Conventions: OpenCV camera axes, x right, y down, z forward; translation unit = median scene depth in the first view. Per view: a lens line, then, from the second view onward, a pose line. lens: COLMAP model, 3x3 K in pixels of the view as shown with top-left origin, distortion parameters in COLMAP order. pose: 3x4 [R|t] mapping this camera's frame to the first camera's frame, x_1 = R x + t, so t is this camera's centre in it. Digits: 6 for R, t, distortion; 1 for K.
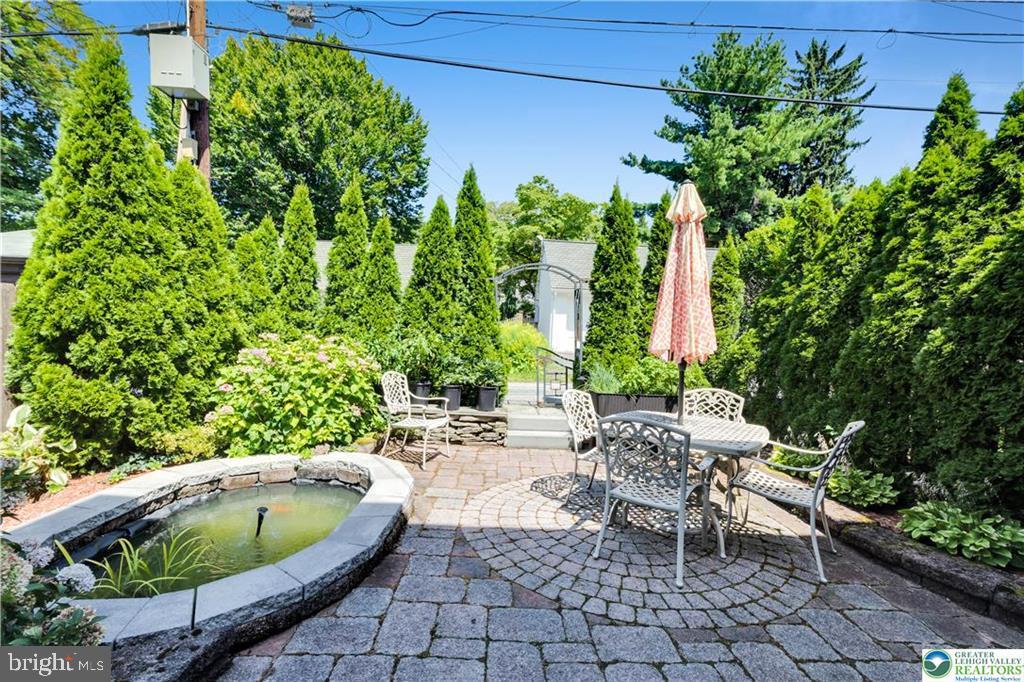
lens RADIAL K [[453.6, 0, 513.1], [0, 453.6, 340.4], [0, 0, 1]] dist [0.000599, 0.000181]
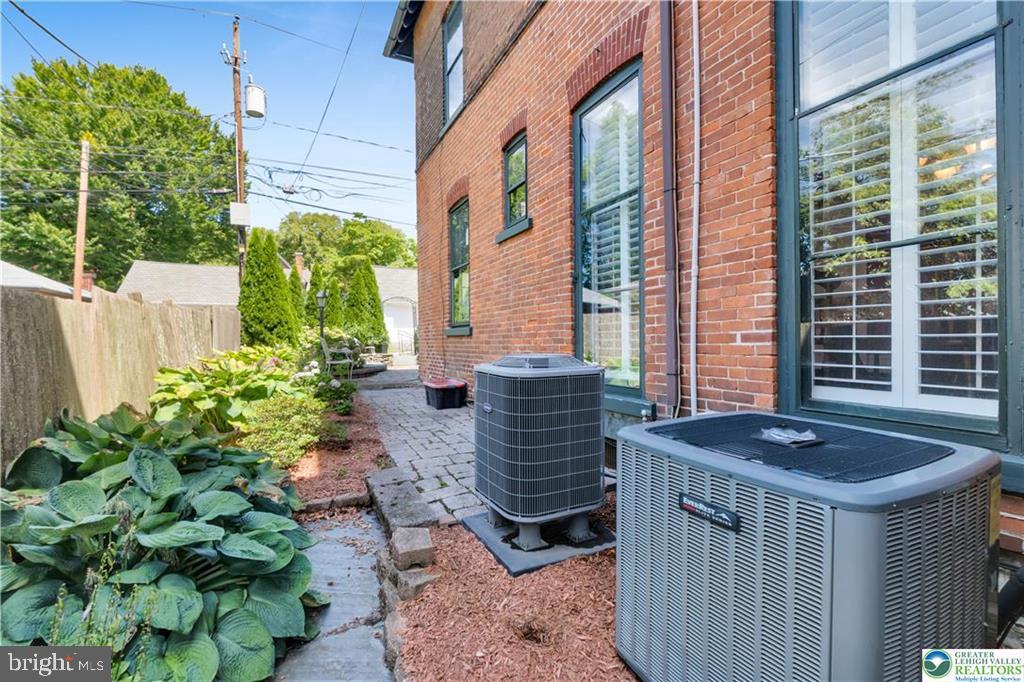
lens RADIAL K [[453.6, 0, 517.7], [0, 453.6, 343.1], [0, 0, 1]] dist [0.000599, 0.000181]
pose [[0.904622, -0.050777, 0.423179, -0.465568], [0.052294, 0.998599, 0.008033, 0.111669], [-0.422994, 0.014863, 0.906011, -1.698801]]
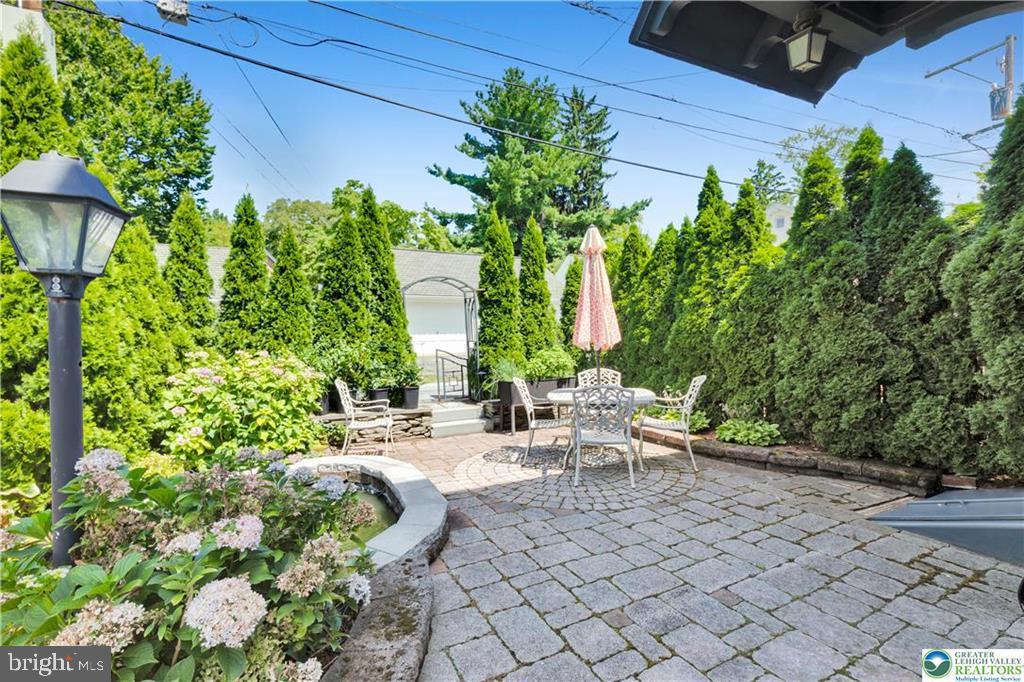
lens RADIAL K [[453.6, 0, 513.2], [0, 453.6, 332.6], [0, 0, 1]] dist [0.000599, 0.000181]
pose [[0.905760, -0.051584, 0.420640, -0.286859], [0.061489, 0.998058, -0.010009, -0.004913], [-0.419307, 0.034930, 0.907172, -0.123863]]
